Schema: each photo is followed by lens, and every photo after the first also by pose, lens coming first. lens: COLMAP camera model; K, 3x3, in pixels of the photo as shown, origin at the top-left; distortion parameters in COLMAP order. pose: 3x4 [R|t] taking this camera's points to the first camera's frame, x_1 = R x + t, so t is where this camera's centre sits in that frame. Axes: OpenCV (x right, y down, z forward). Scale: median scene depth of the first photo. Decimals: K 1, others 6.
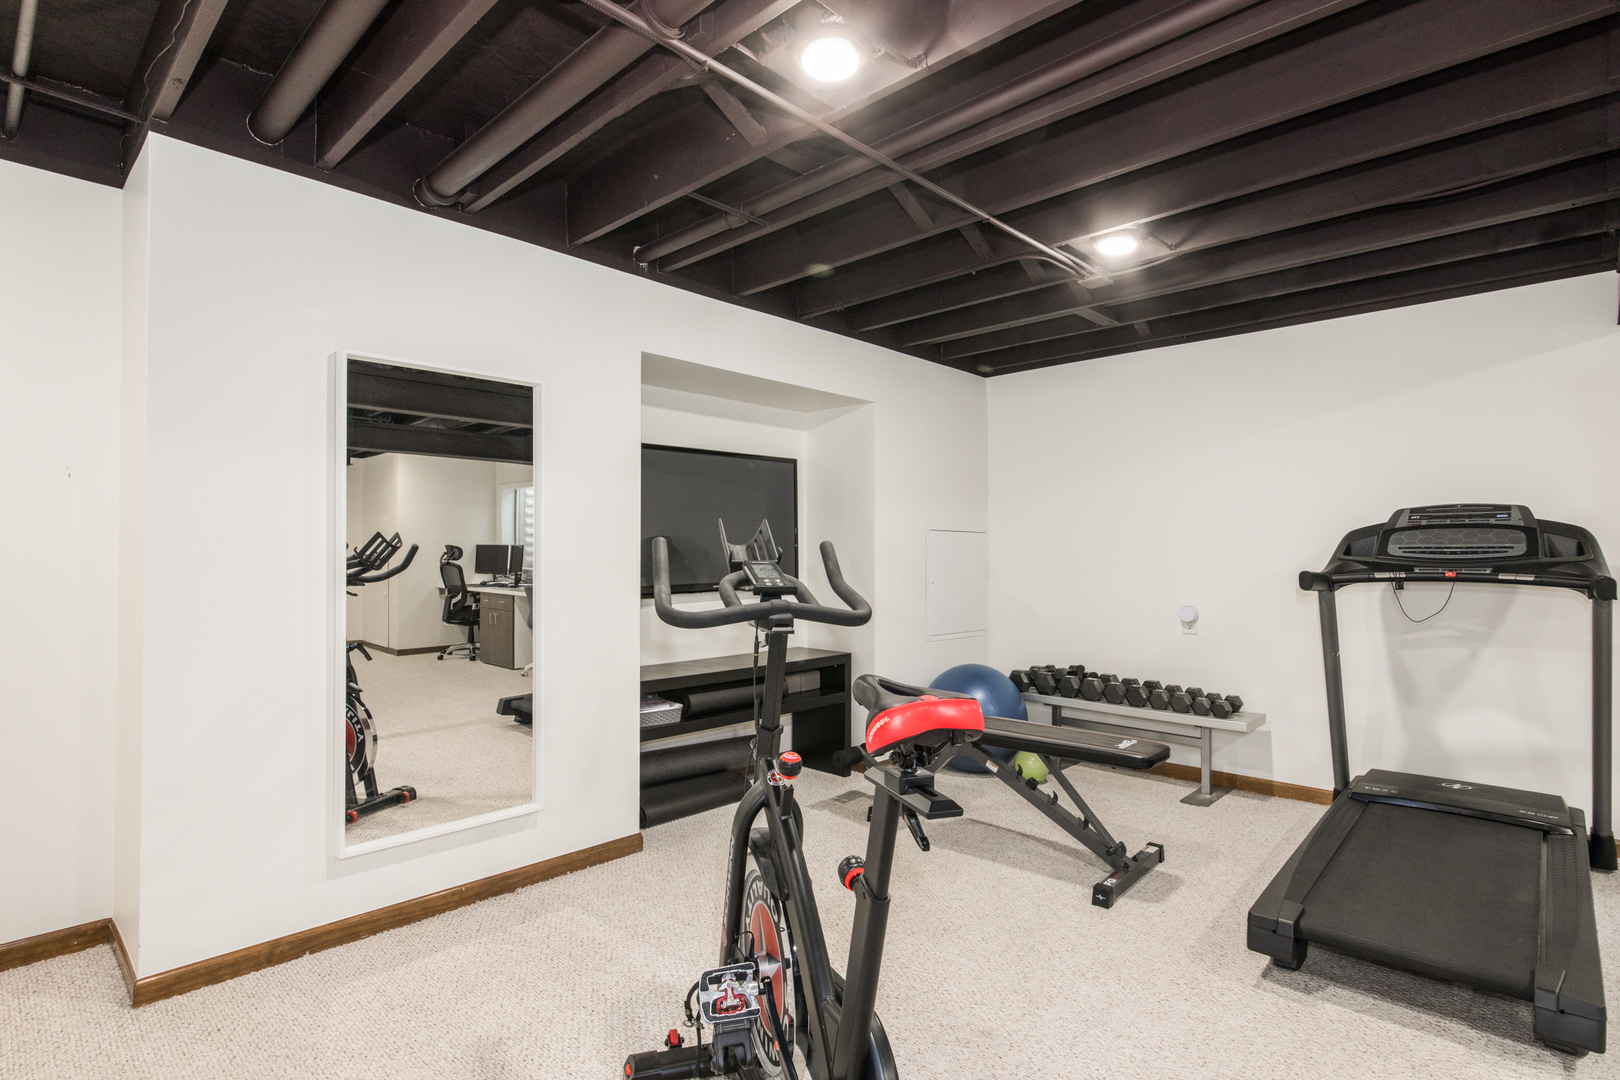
lens RADIAL K [[816.4, 0, 815.4], [0, 816.4, 547.5], [0, 0, 1]] dist [-0.010431, 0.001775]
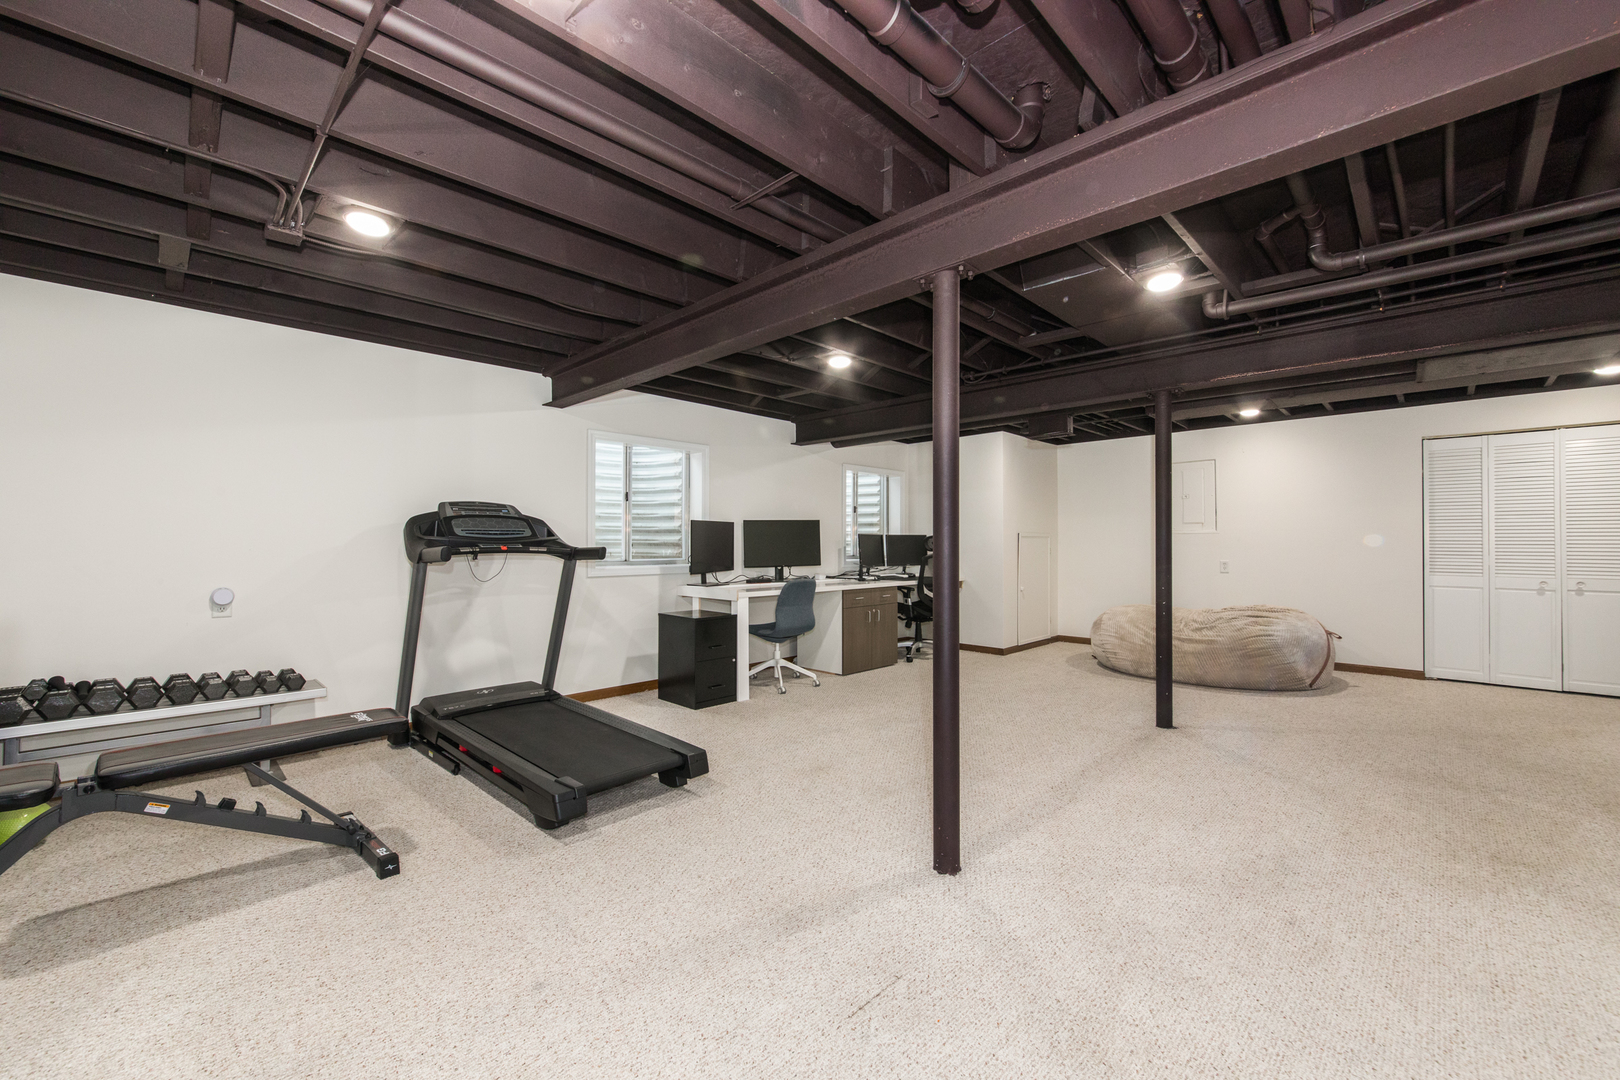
lens RADIAL K [[641.5, 0, 808.1], [0, 641.5, 534.6], [0, 0, 1]] dist [-0.011460, 0.000270]
pose [[0.018234, 0.008199, 0.999800, -0.372336], [-0.007998, 0.999936, -0.008054, 0.012262], [-0.999802, -0.007850, 0.018299, 0.391901]]
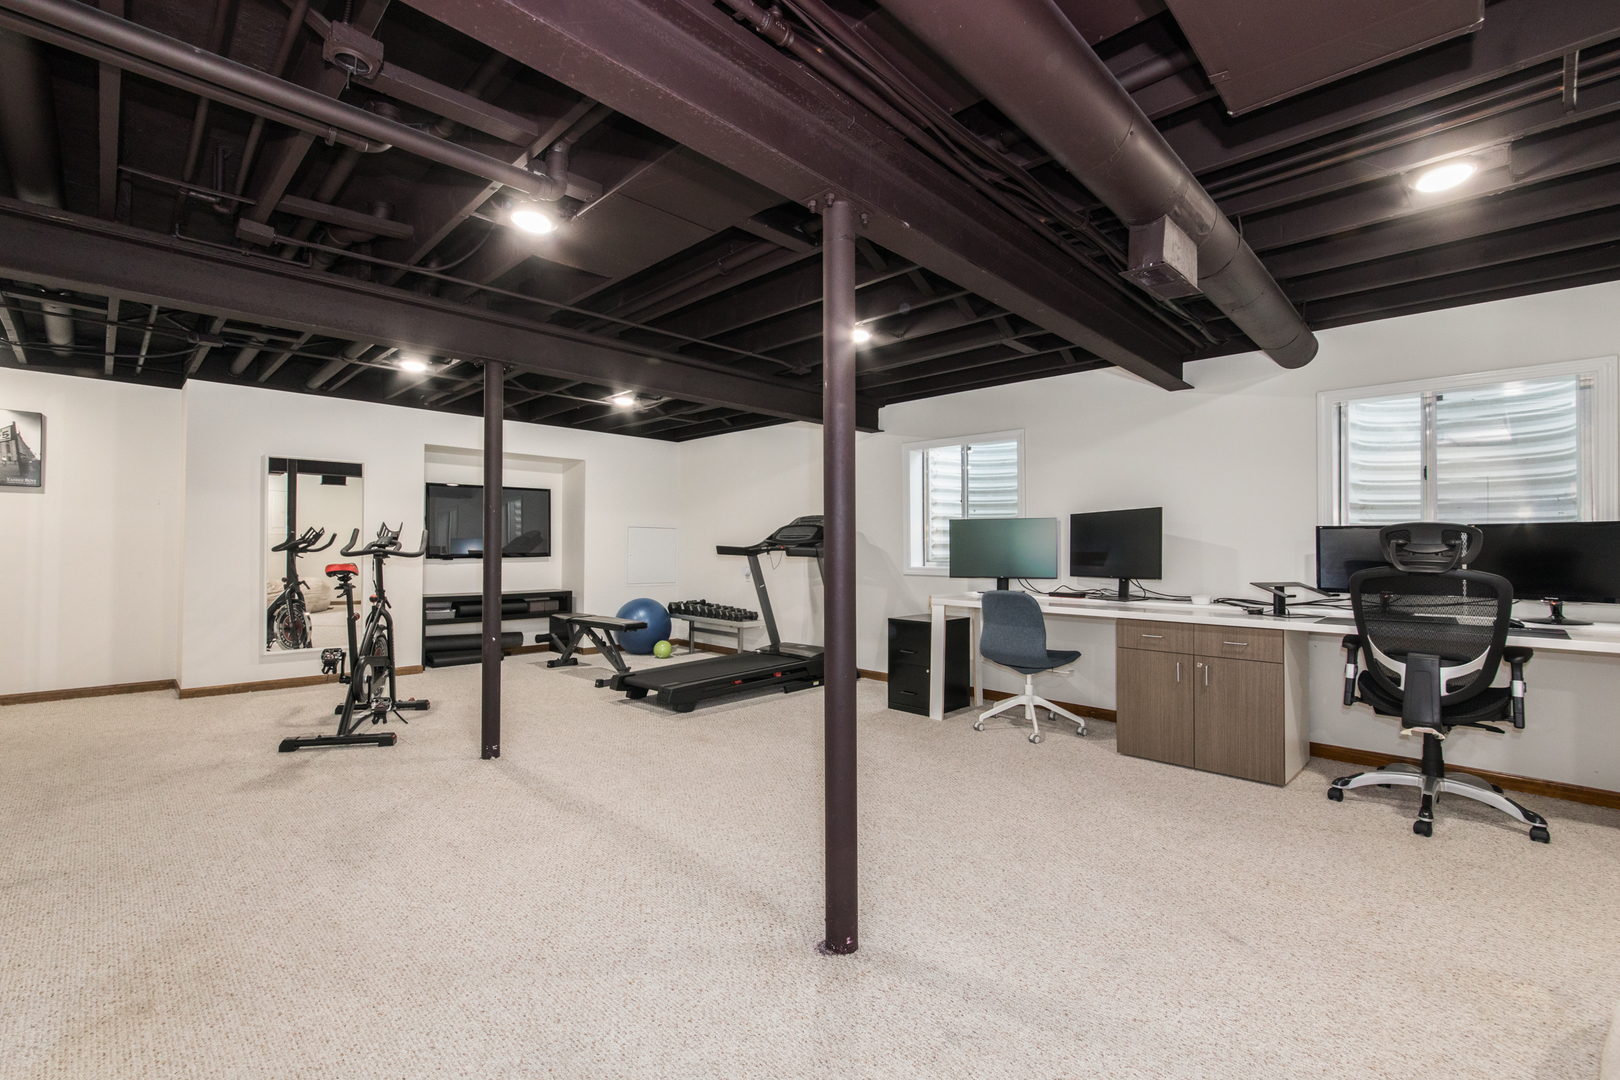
lens RADIAL K [[701.3, 0, 801.8], [0, 701.3, 541.5], [0, 0, 1]] dist [-0.000958, -0.000418]
pose [[0.999901, 0.000259, -0.014052, 0.815456], [-0.000240, 0.999999, 0.001389, 0.015169], [0.014052, -0.001385, 0.999900, -0.847243]]
